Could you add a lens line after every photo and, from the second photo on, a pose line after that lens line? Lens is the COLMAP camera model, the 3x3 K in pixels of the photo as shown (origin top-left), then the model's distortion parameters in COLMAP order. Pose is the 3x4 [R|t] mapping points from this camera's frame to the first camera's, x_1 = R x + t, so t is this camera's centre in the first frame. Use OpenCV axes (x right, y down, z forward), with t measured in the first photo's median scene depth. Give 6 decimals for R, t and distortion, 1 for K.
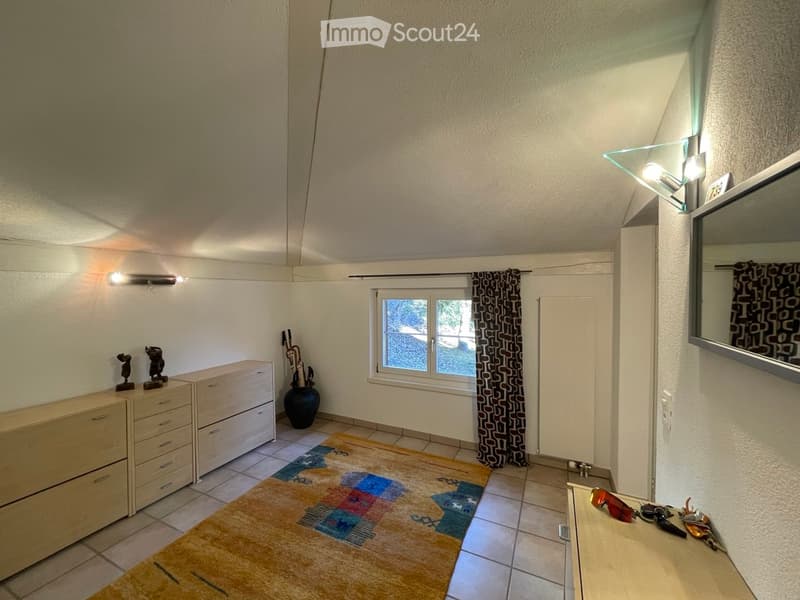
lens RADIAL K [[325.5, 0, 399.1], [0, 325.5, 297.9], [0, 0, 1]] dist [0.000602, 0.000032]
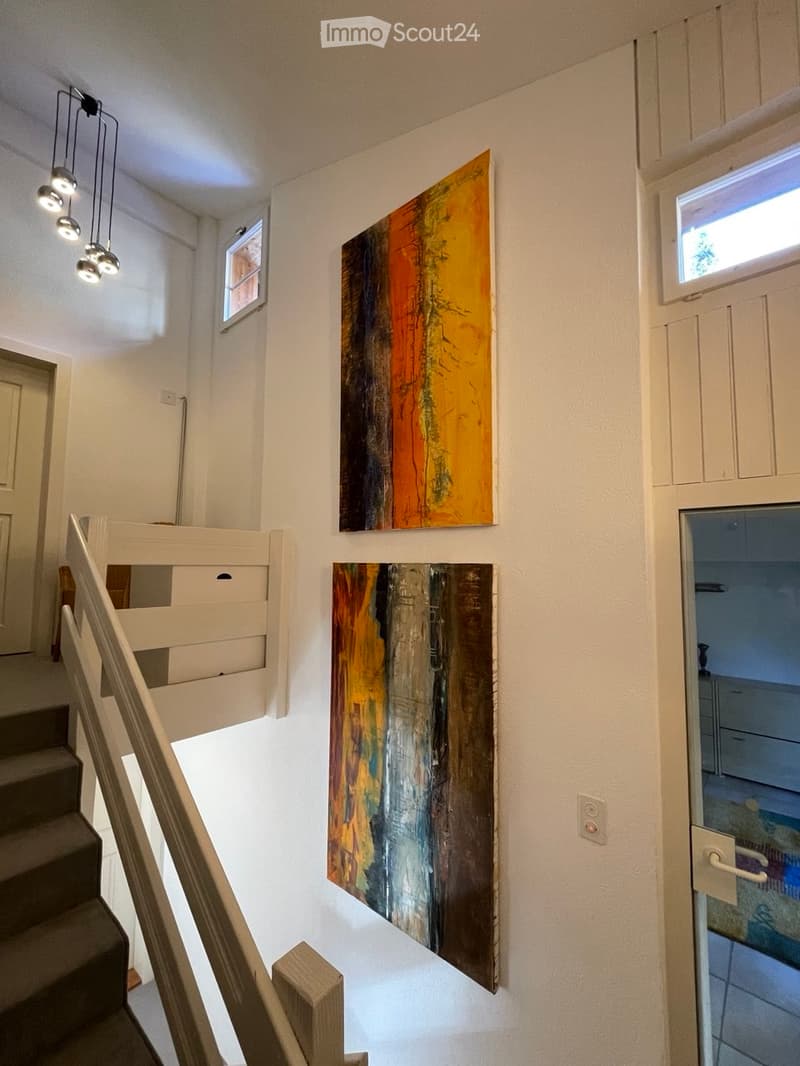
lens RADIAL K [[433.8, 0, 400.1], [0, 433.8, 533.6], [0, 0, 1]] dist [0.000602, 0.000032]
pose [[-0.249787, -0.072100, -0.965613, 1.096201], [-0.029138, 0.997332, -0.066931, -0.114119], [0.967862, 0.011418, -0.251222, 0.317100]]
